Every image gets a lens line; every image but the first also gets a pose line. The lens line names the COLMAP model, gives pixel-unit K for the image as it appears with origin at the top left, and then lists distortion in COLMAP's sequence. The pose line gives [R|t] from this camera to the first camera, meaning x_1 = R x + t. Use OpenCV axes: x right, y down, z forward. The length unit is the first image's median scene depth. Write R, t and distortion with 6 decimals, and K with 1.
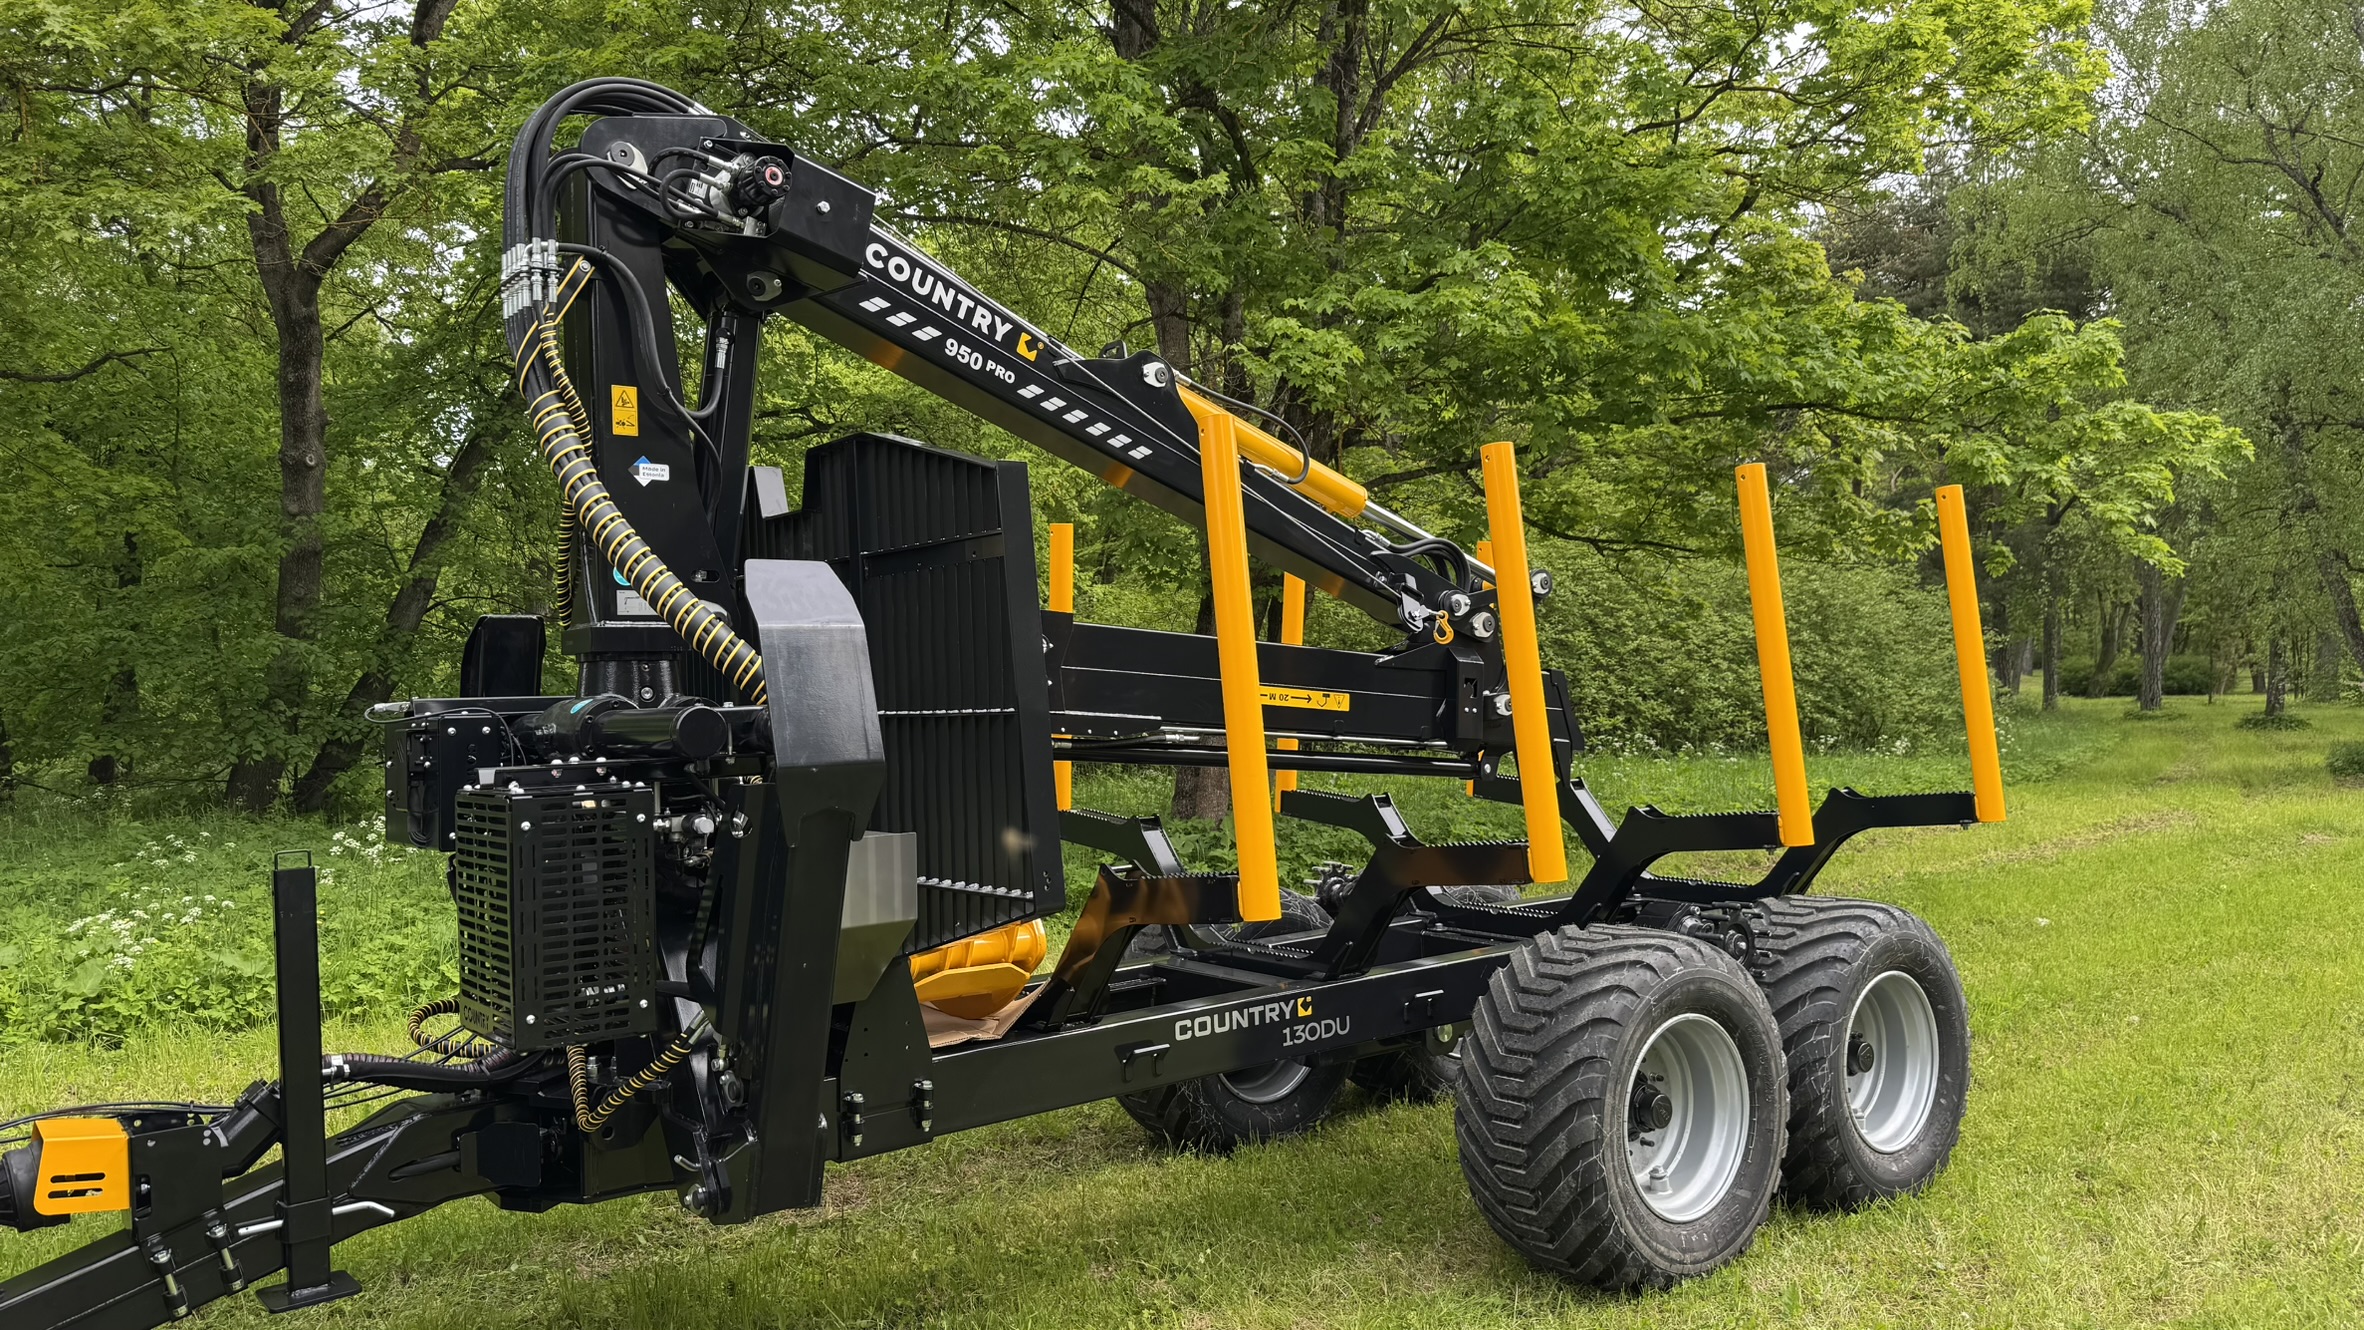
lens RADIAL K [[1732.8, 0, 1176.2], [0, 1732.8, 685.8], [0, 0, 1]] dist [0.047011, -0.062531]
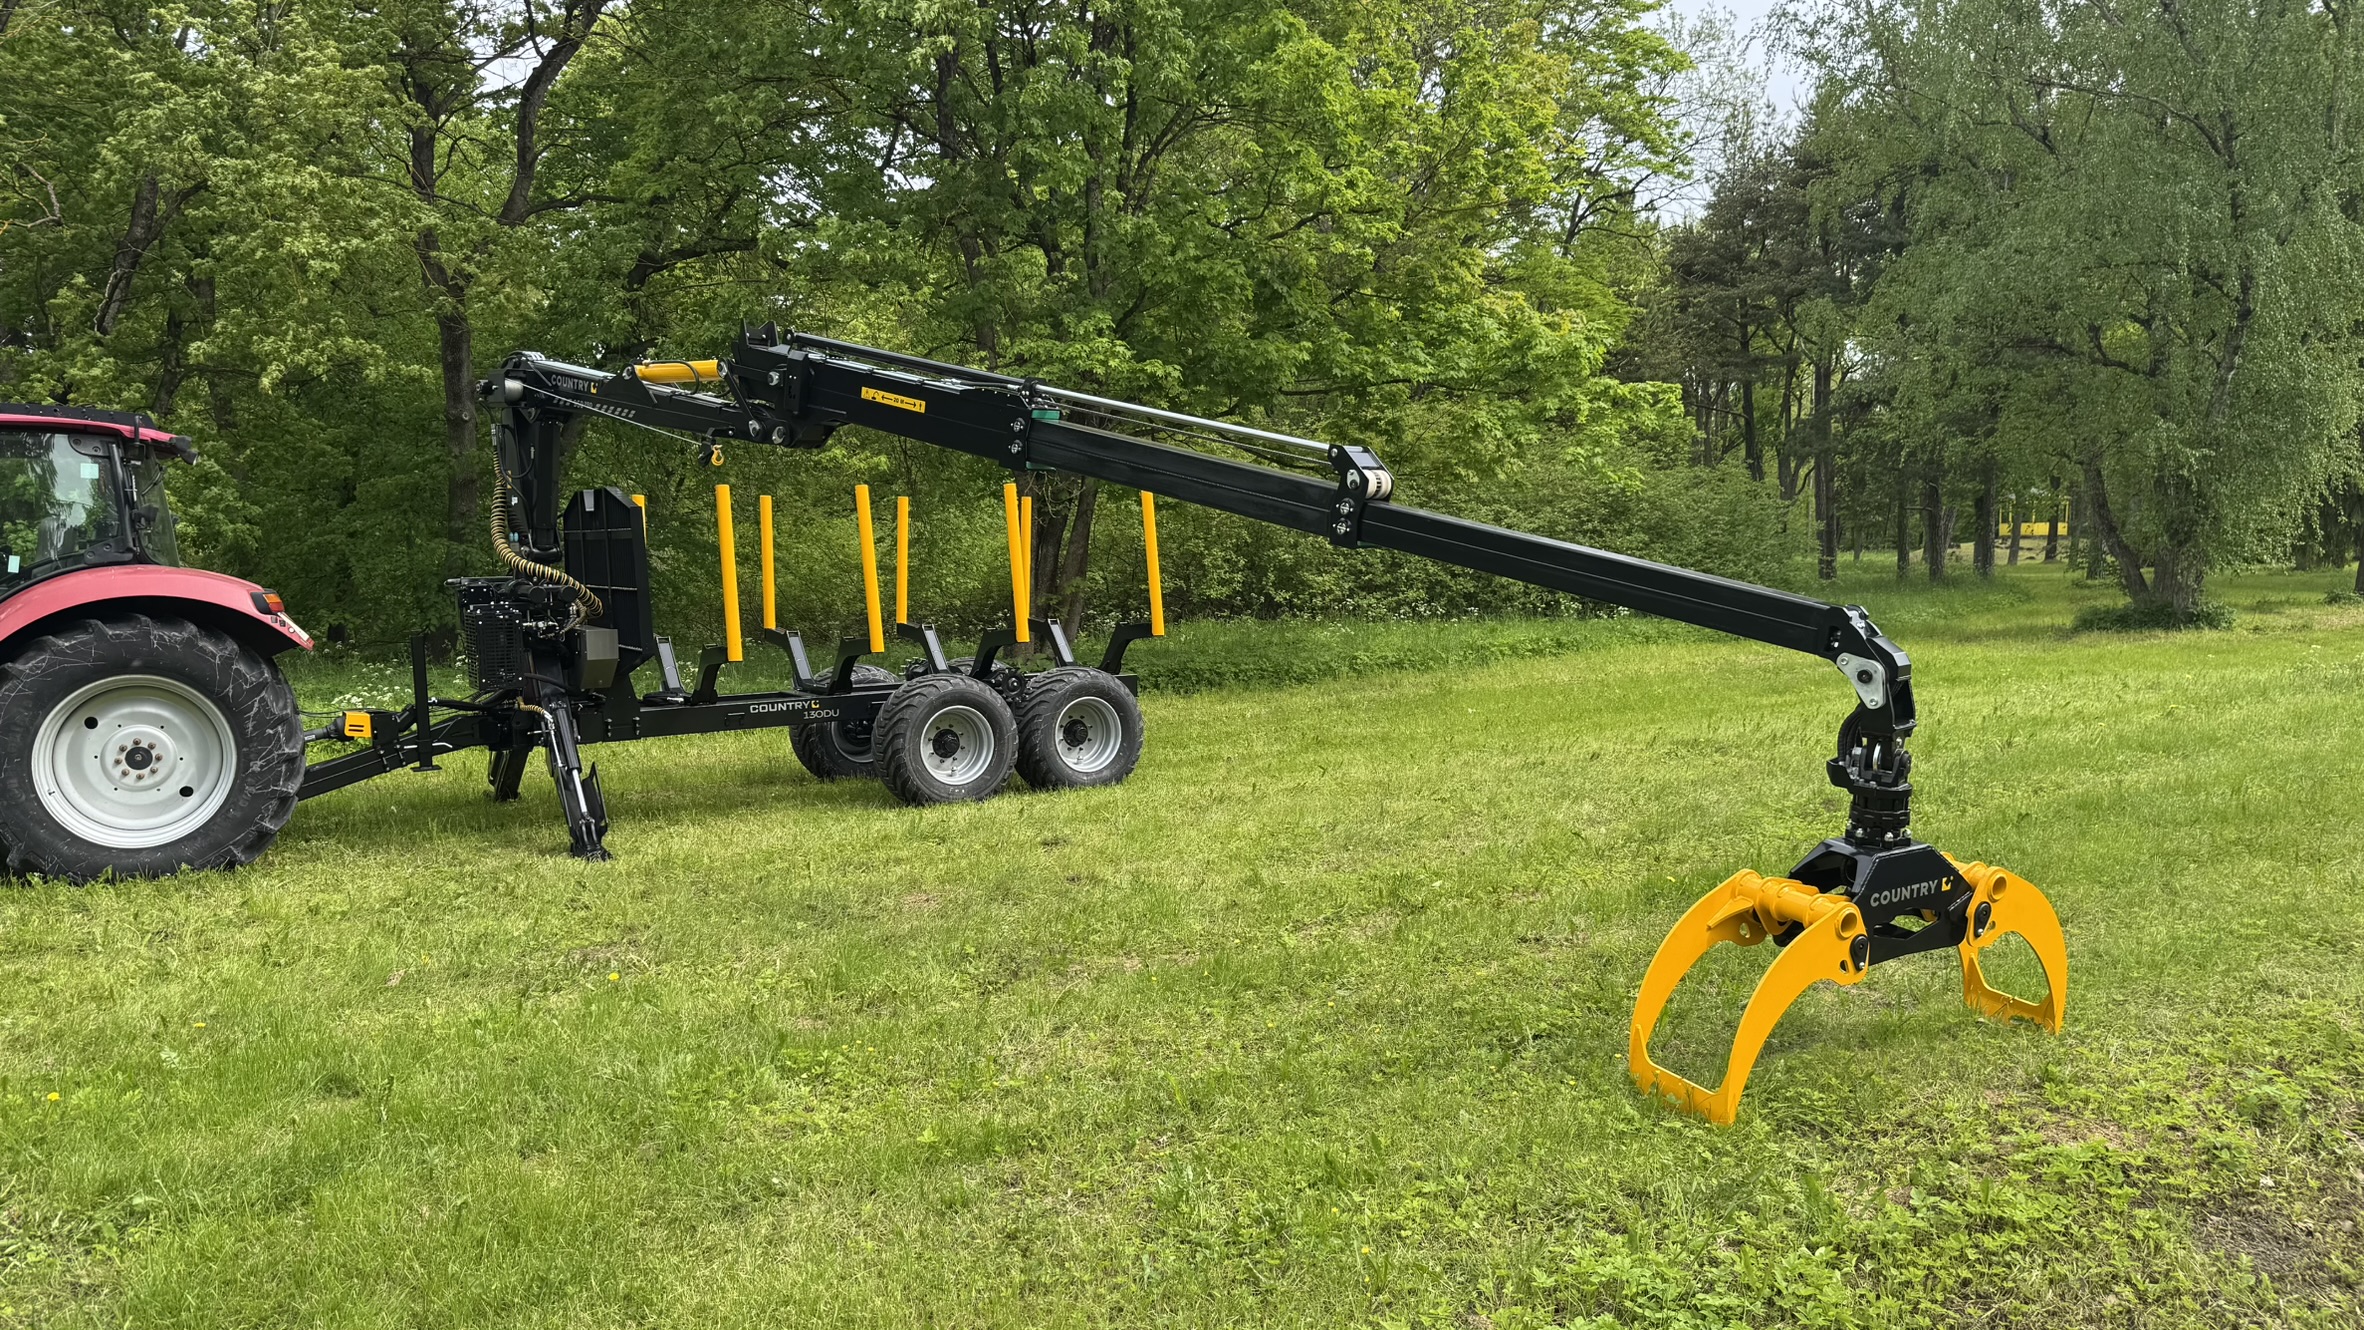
lens RADIAL K [[1732.8, 0, 1170.0], [0, 1732.8, 661.3], [0, 0, 1]] dist [0.047011, -0.062531]
pose [[0.995687, -0.000932, -0.092771, 0.867463], [0.006052, 0.998472, 0.054931, -0.010989], [0.092578, -0.055255, 0.994171, -1.528759]]
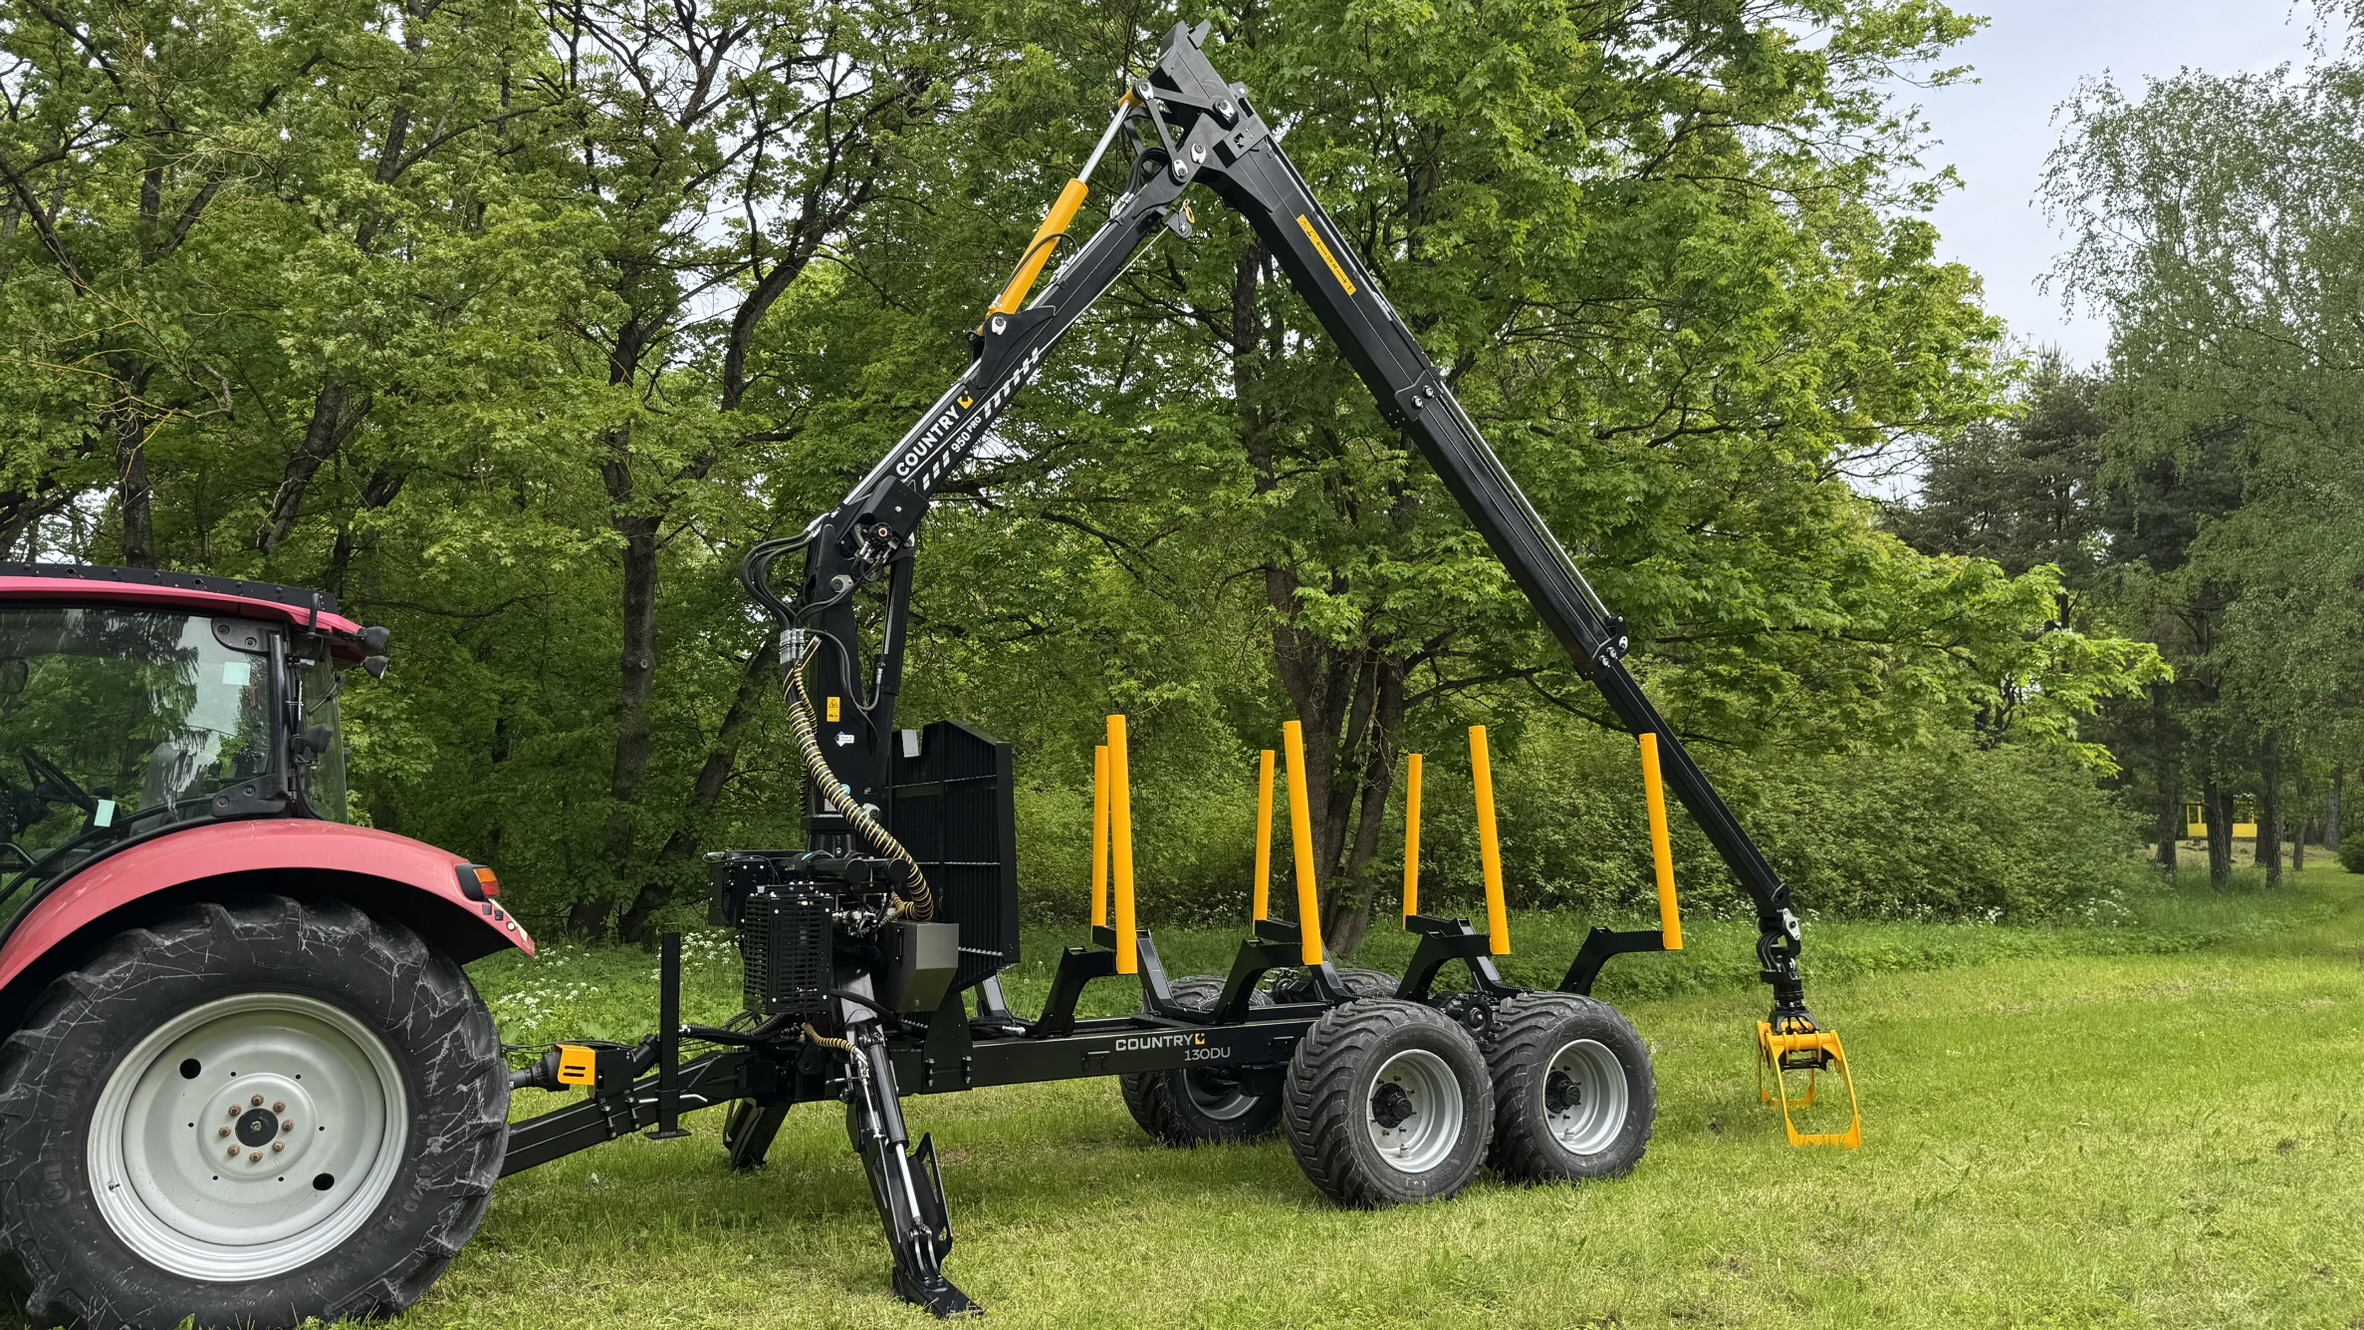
lens RADIAL K [[1732.8, 0, 1167.7], [0, 1732.8, 628.3], [0, 0, 1]] dist [0.047011, -0.062531]
pose [[0.988291, -0.002046, -0.152567, 0.324995], [-0.016780, 0.992388, -0.122000, -0.011541], [0.151656, 0.123132, 0.980734, -0.804415]]
